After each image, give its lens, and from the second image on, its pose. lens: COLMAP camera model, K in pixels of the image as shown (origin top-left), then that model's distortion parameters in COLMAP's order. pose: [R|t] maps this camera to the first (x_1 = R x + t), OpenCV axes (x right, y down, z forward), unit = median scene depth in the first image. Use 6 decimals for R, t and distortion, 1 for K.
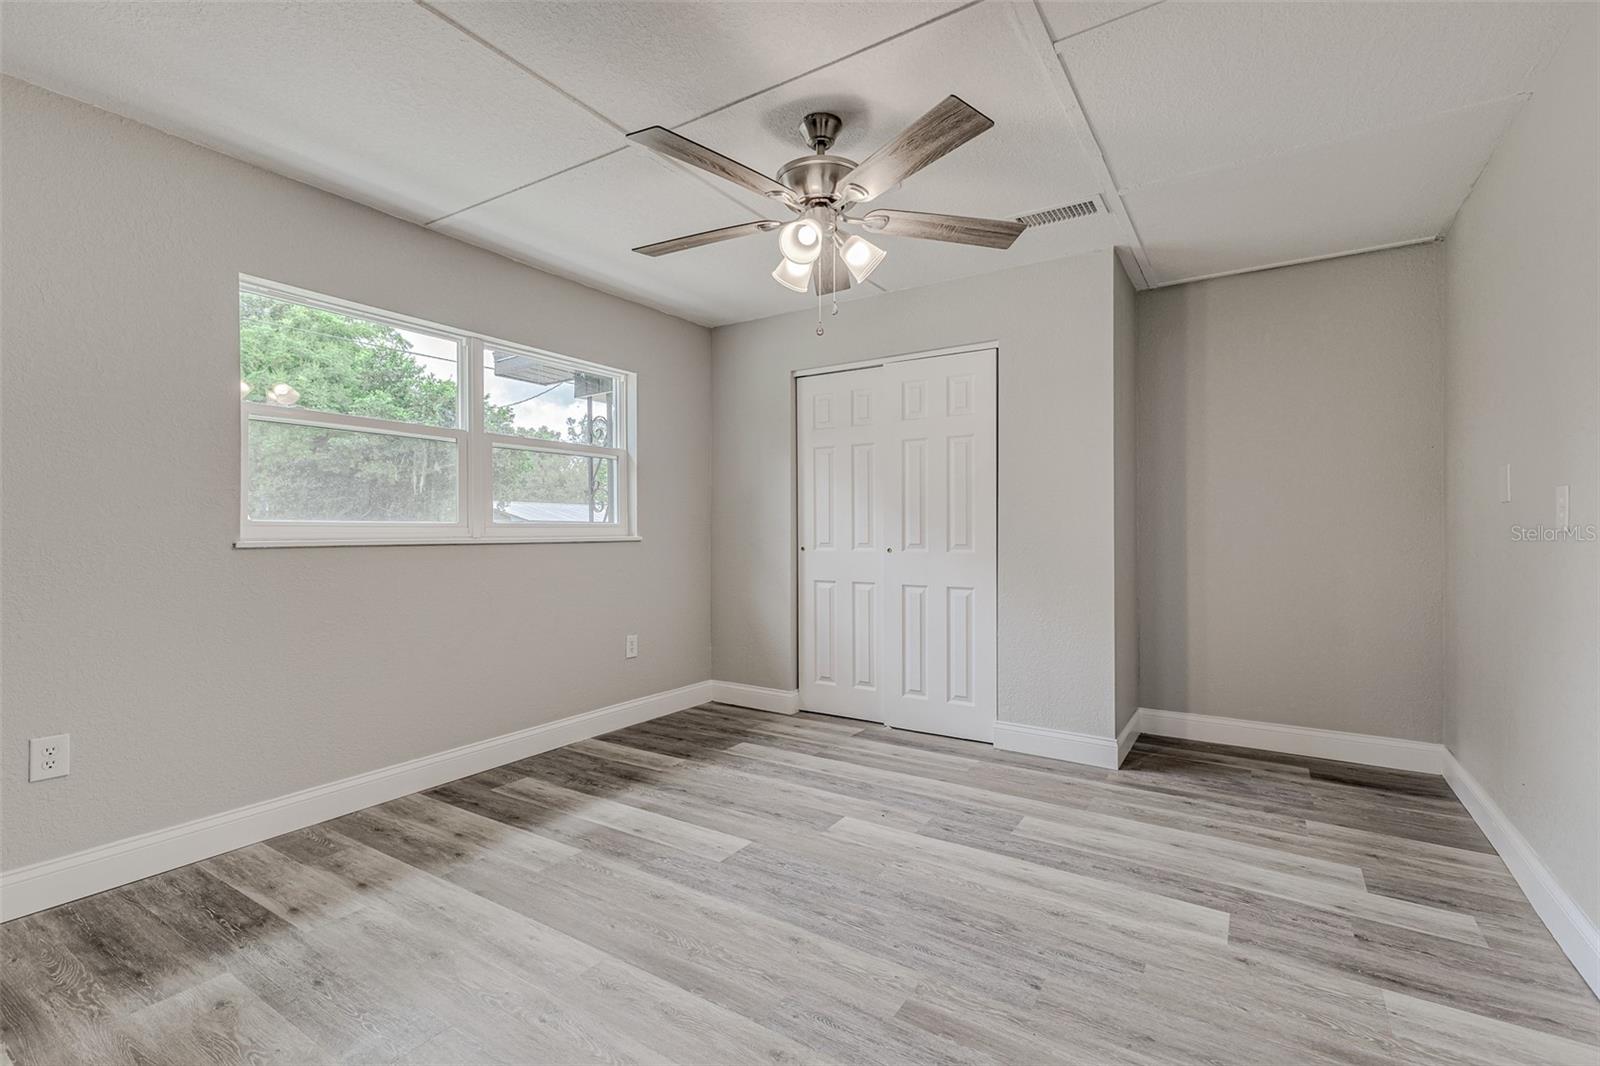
lens RADIAL K [[688.8, 0, 800.0], [0, 688.8, 533.0], [0, 0, 1]] dist [0.003470, 0.000173]
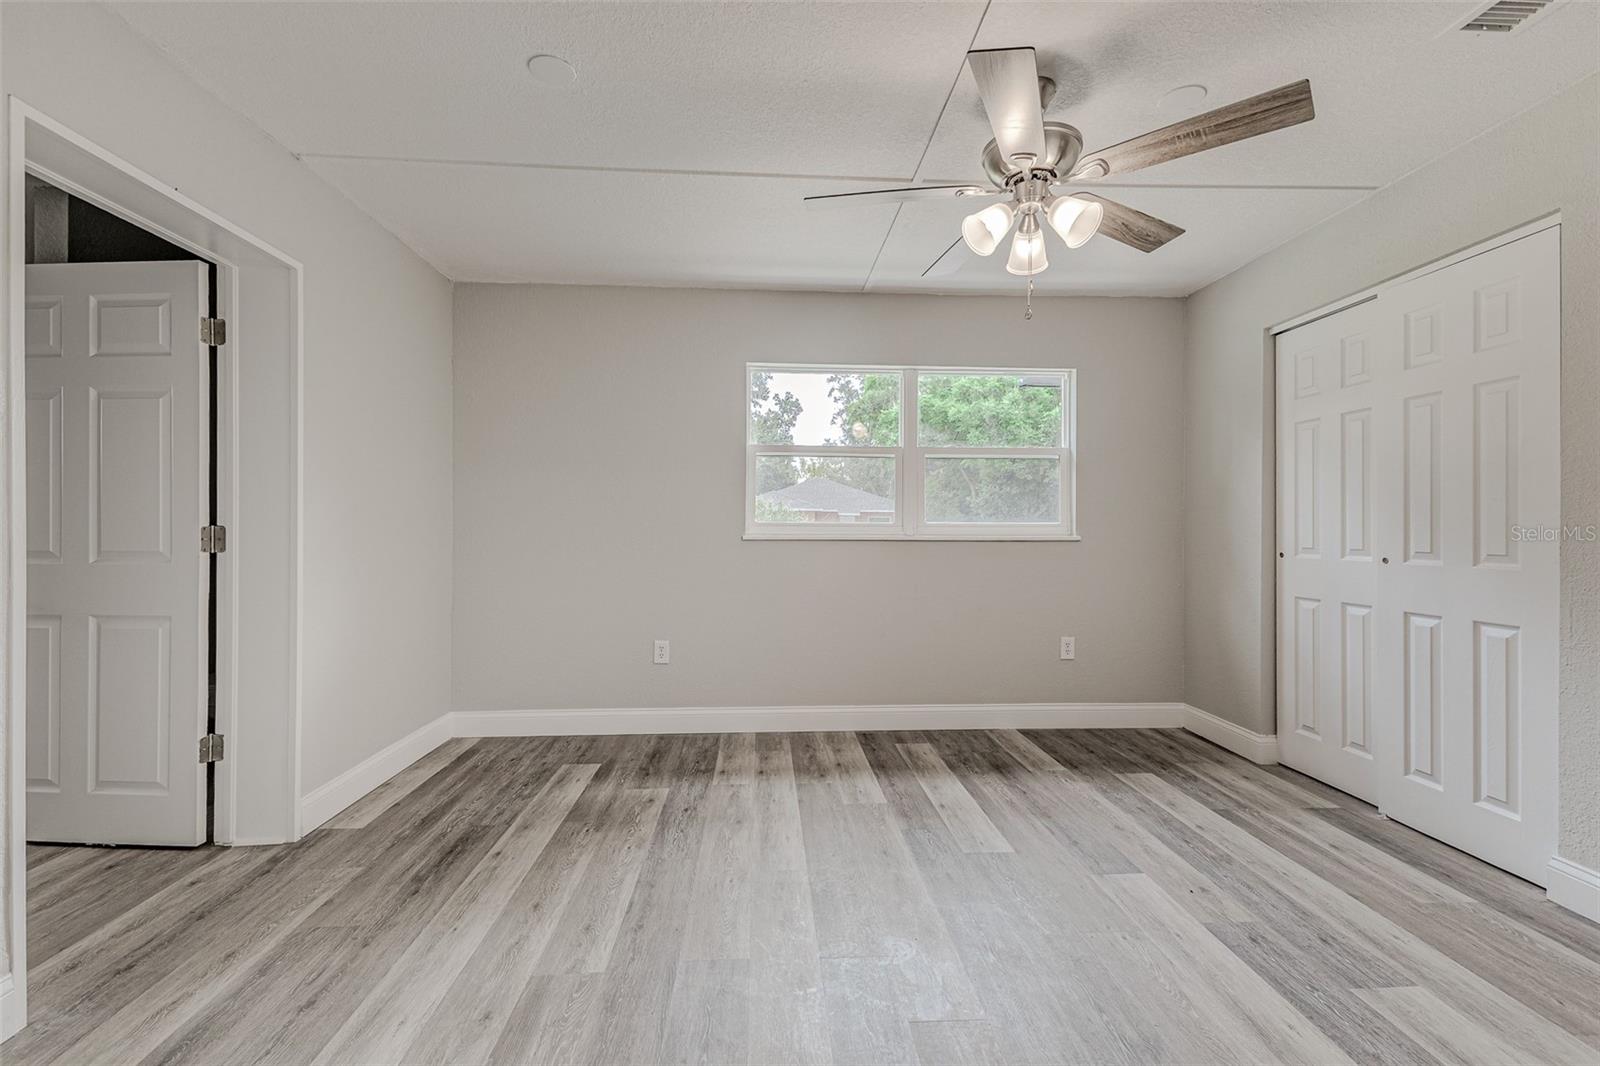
lens RADIAL K [[704.9, 0, 822.0], [0, 704.9, 531.6], [0, 0, 1]] dist [0.001834, 0.000013]
pose [[0.595855, 0.006416, -0.803067, 0.432926], [-0.008022, 0.999966, 0.002036, -0.000758], [0.803052, 0.005229, 0.595886, 0.147551]]
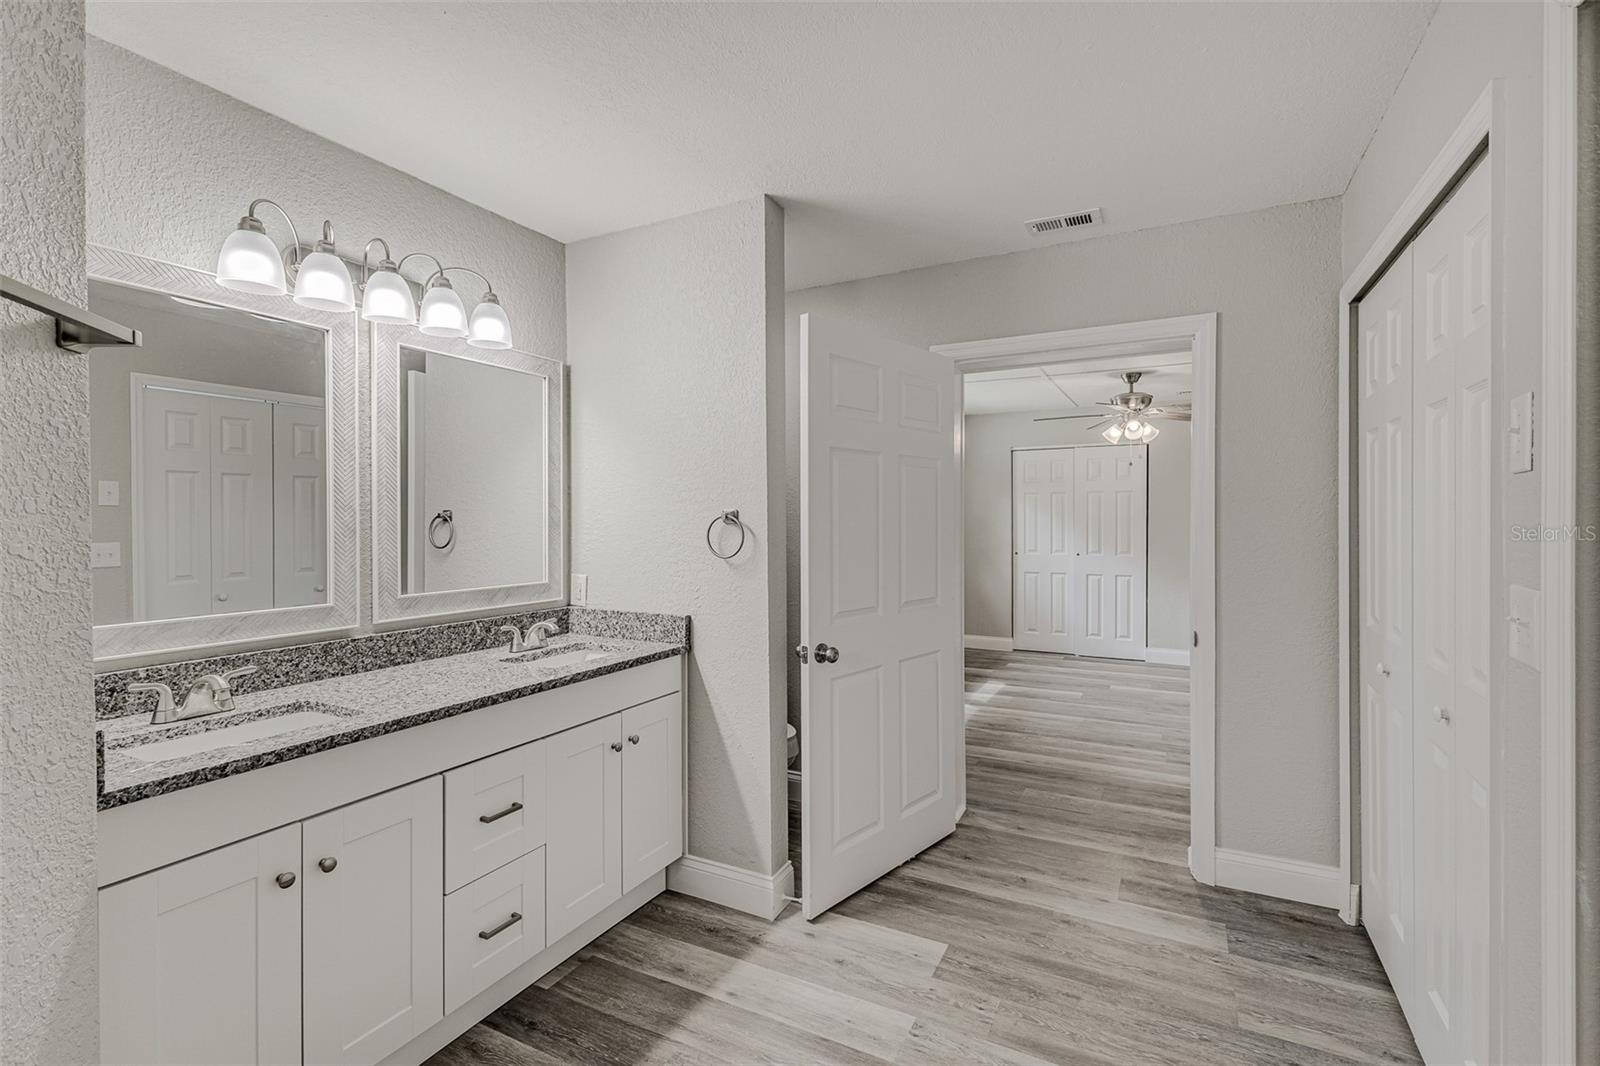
lens RADIAL K [[745.1, 0, 776.4], [0, 745.1, 522.1], [0, 0, 1]] dist [0.001440, 0.000075]
pose [[0.995558, 0.000515, 0.094150, -0.962994], [-0.000967, 0.999988, 0.004747, -0.076344], [-0.094147, -0.004816, 0.995547, -0.952745]]
